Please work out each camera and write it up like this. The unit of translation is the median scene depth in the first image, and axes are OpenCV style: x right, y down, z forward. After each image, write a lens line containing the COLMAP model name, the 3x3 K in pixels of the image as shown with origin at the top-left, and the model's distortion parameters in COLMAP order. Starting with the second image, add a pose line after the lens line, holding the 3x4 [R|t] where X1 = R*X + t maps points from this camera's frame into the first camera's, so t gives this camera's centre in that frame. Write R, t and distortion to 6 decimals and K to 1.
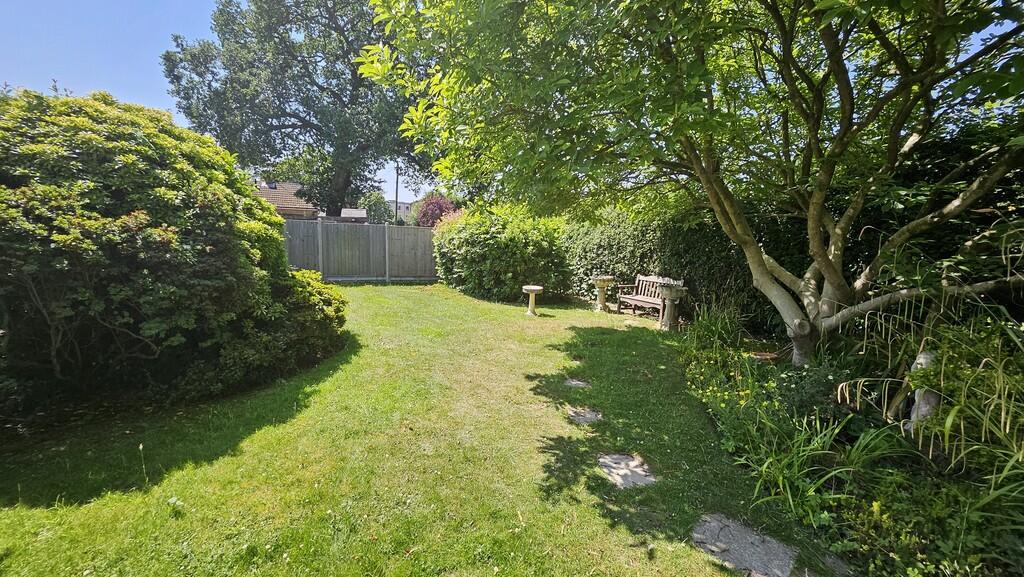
lens RADIAL K [[408.7, 0, 512.0], [0, 408.7, 288.5], [0, 0, 1]] dist [-0.001183, -0.000040]
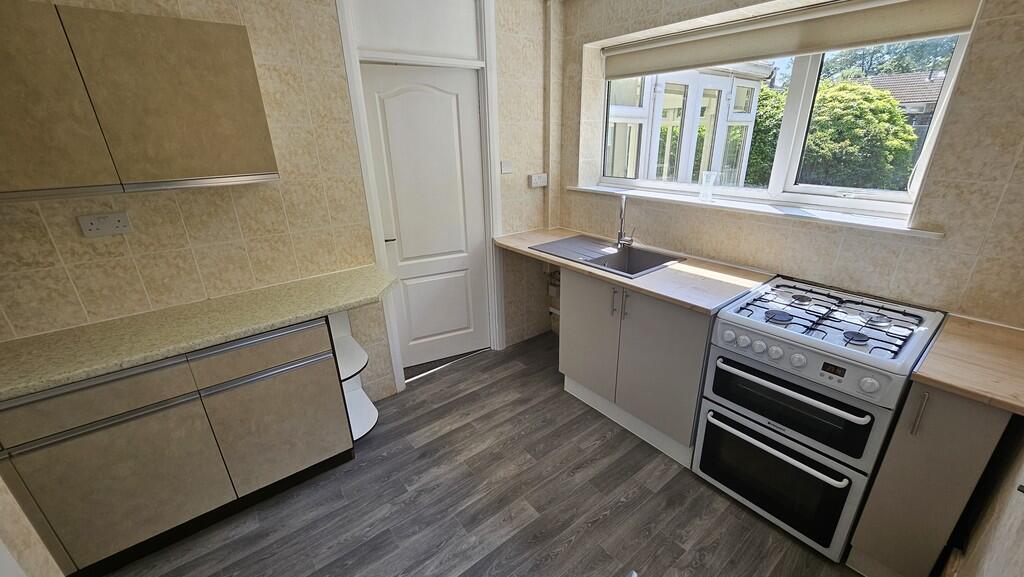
lens RADIAL K [[408.7, 0, 512.0], [0, 408.7, 288.5], [0, 0, 1]] dist [-0.001183, -0.000040]
pose [[0.274556, 0.317729, -0.907561, 1.097496], [-0.095424, 0.948176, 0.303080, 0.117916], [0.956825, 0.003391, 0.290646, -1.686892]]
